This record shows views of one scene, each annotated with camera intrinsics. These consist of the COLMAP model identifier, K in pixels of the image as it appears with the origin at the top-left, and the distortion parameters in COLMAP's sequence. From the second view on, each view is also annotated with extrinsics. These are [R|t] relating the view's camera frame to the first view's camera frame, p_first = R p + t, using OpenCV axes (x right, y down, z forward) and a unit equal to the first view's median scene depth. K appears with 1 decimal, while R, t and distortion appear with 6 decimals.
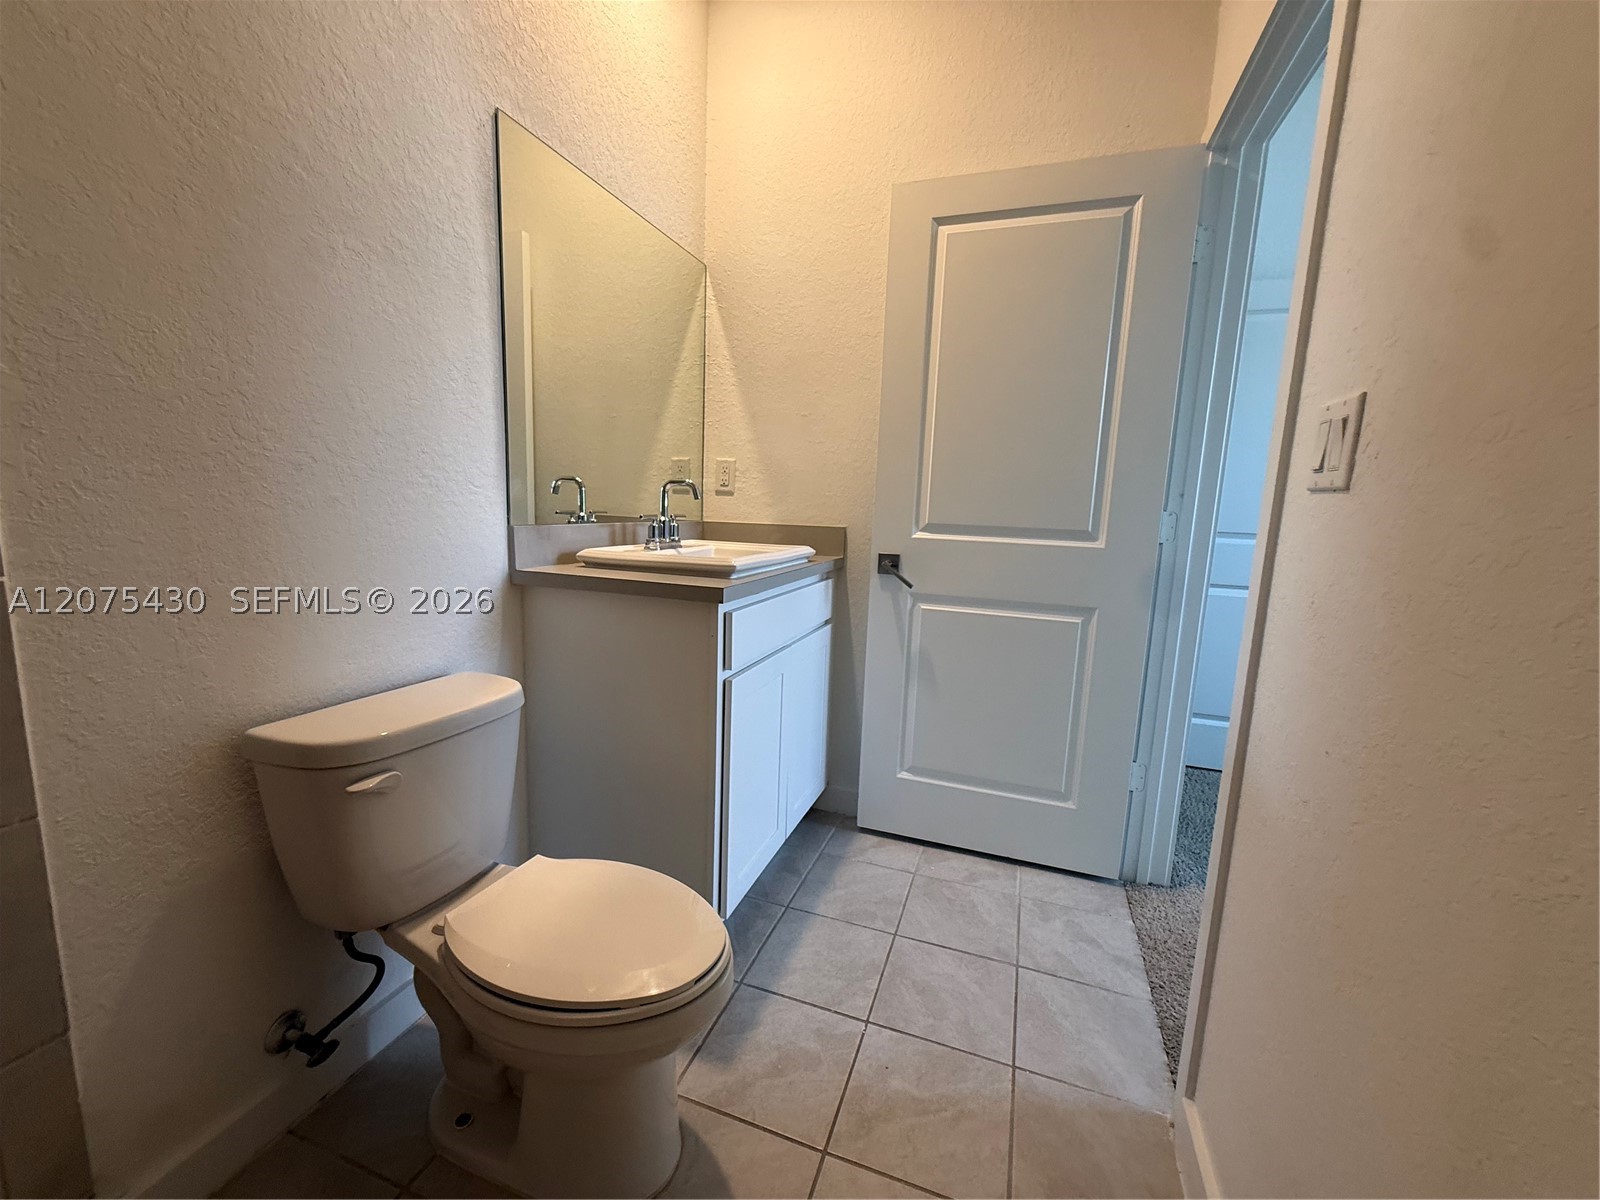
lens RADIAL K [[634.6, 0, 800.1], [0, 634.6, 600.9], [0, 0, 1]] dist [-0.004416, 0.000726]
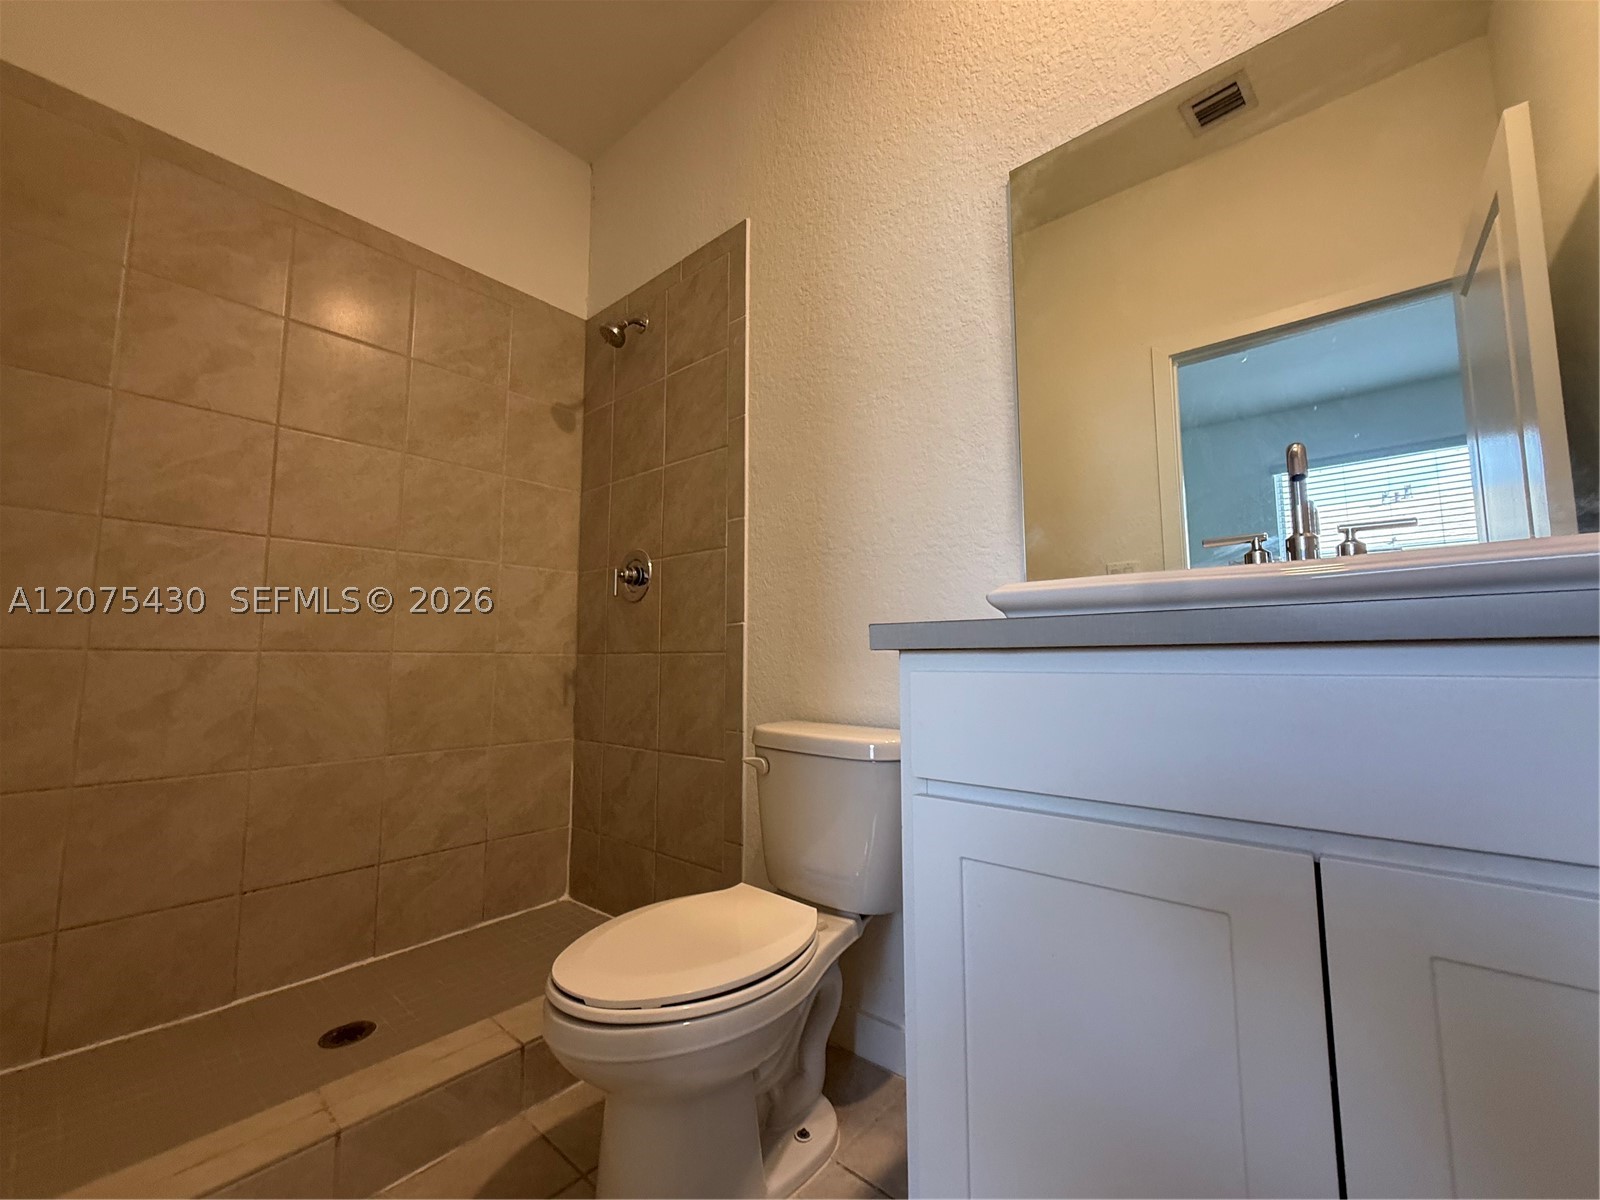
lens RADIAL K [[634.6, 0, 800.0], [0, 634.6, 601.5], [0, 0, 1]] dist [-0.004416, 0.000726]
pose [[-0.355466, -0.122091, -0.926681, 0.648538], [-0.154074, 0.985524, -0.070743, 0.015954], [0.921903, 0.117630, -0.369131, 1.531943]]
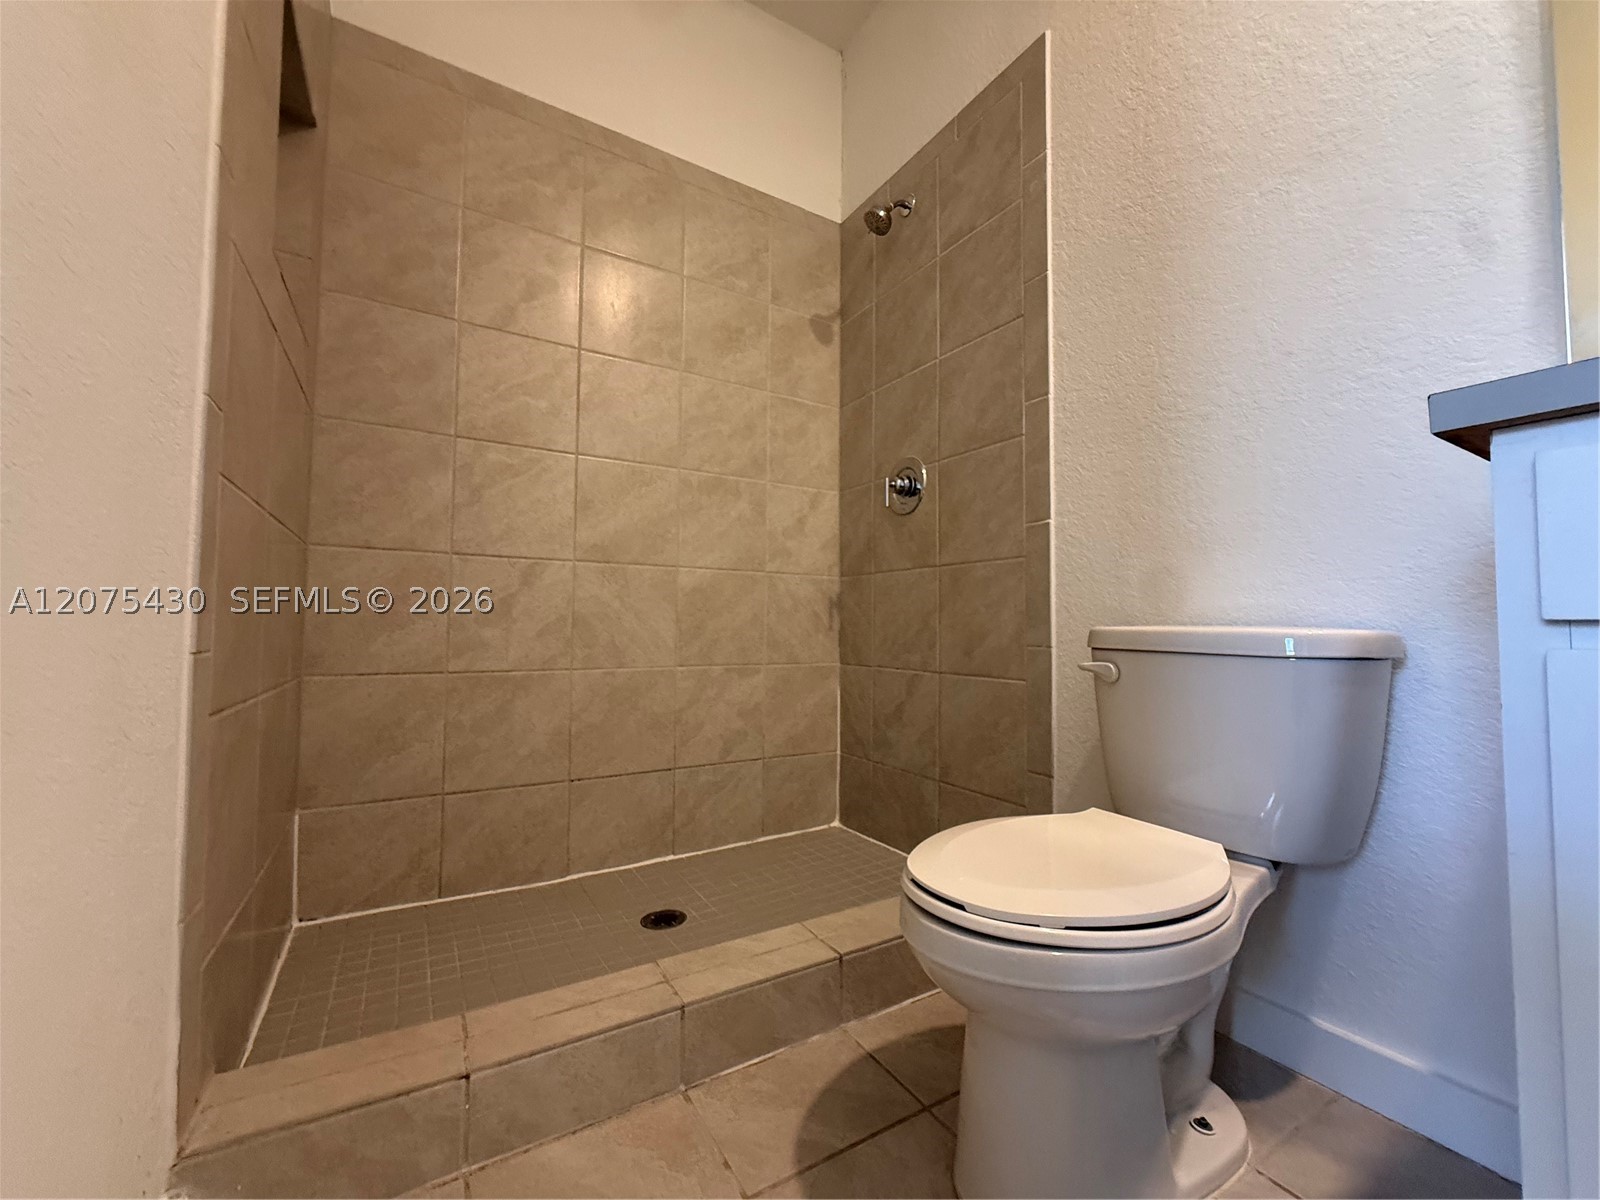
lens RADIAL K [[634.6, 0, 801.4], [0, 634.6, 602.8], [0, 0, 1]] dist [-0.004416, 0.000726]
pose [[-0.628972, -0.072880, -0.774004, 0.571201], [-0.148786, 0.988478, 0.027831, 0.211526], [0.763057, 0.132666, -0.632569, 1.266905]]
